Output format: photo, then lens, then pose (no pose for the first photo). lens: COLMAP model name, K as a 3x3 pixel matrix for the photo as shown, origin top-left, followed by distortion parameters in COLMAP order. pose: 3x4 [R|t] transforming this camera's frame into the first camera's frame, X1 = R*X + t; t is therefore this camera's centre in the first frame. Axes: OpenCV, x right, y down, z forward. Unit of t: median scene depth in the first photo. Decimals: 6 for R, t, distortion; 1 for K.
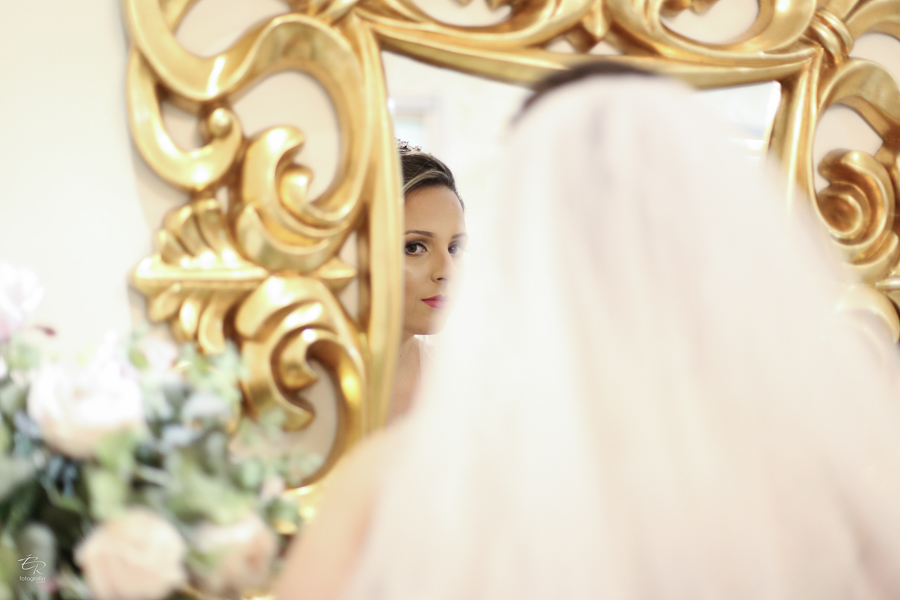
lens RADIAL K [[1359.8, 0, 448.8], [0, 1359.8, 300.6], [0, 0, 1]] dist [-0.042208, 0.000000]
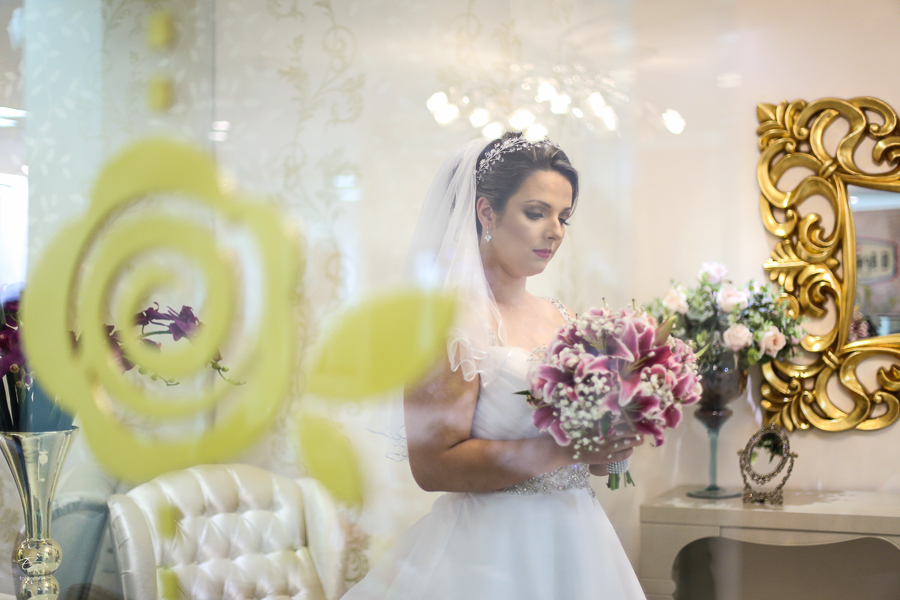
lens RADIAL K [[1359.8, 0, 449.5], [0, 1359.8, 300.9], [0, 0, 1]] dist [-0.042208, 0.000000]
pose [[0.802285, -0.017364, -0.596689, 1.012121], [0.009589, 0.999823, -0.016203, 0.102333], [0.596865, 0.007277, 0.802309, -1.856041]]
